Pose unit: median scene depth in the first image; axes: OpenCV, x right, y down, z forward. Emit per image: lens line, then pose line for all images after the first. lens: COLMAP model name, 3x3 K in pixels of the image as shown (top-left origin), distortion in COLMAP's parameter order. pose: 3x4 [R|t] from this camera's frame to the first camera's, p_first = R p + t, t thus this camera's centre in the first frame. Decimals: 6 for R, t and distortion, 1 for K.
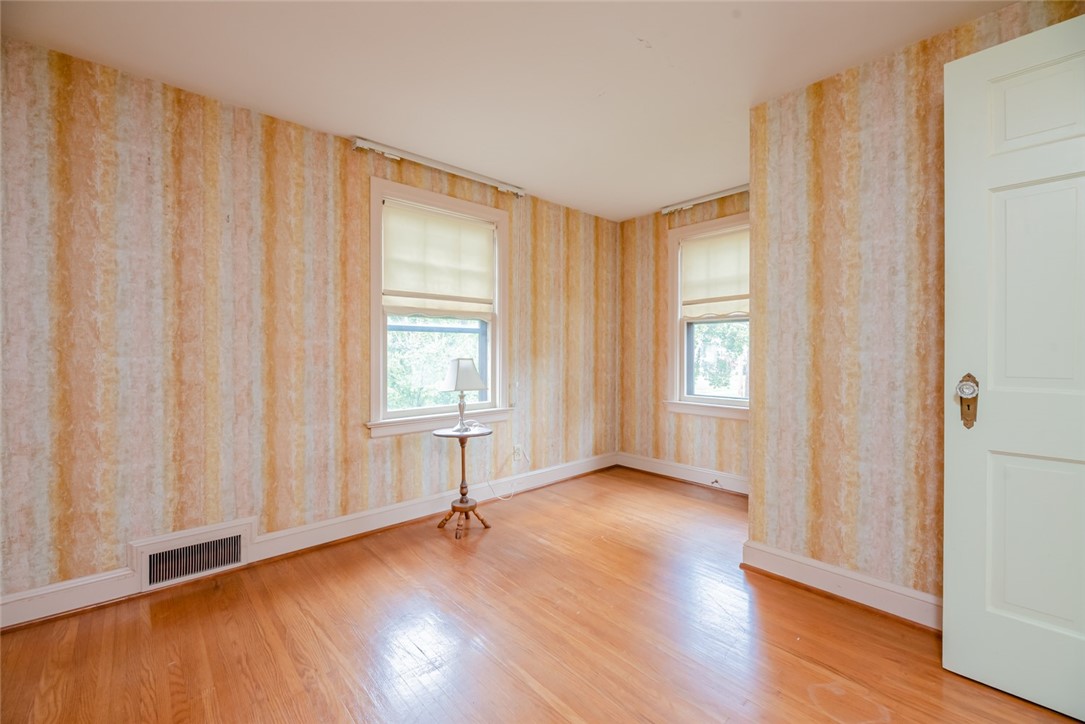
lens RADIAL K [[446.0, 0, 542.5], [0, 446.0, 353.6], [0, 0, 1]] dist [-0.009594, -0.001982]
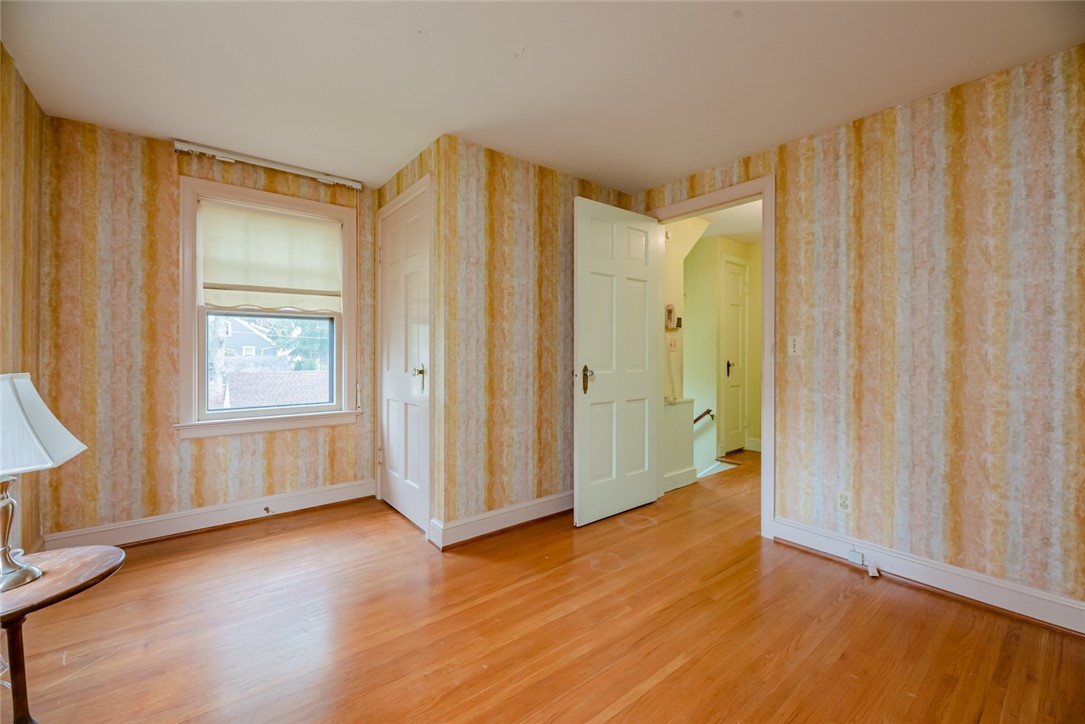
lens RADIAL K [[446.0, 0, 531.6], [0, 446.0, 352.4], [0, 0, 1]] dist [-0.009594, -0.001982]
pose [[0.060198, -0.001840, 0.998185, -0.456454], [0.000319, 0.999998, 0.001824, -0.006610], [-0.998186, 0.000209, 0.060198, 0.521112]]
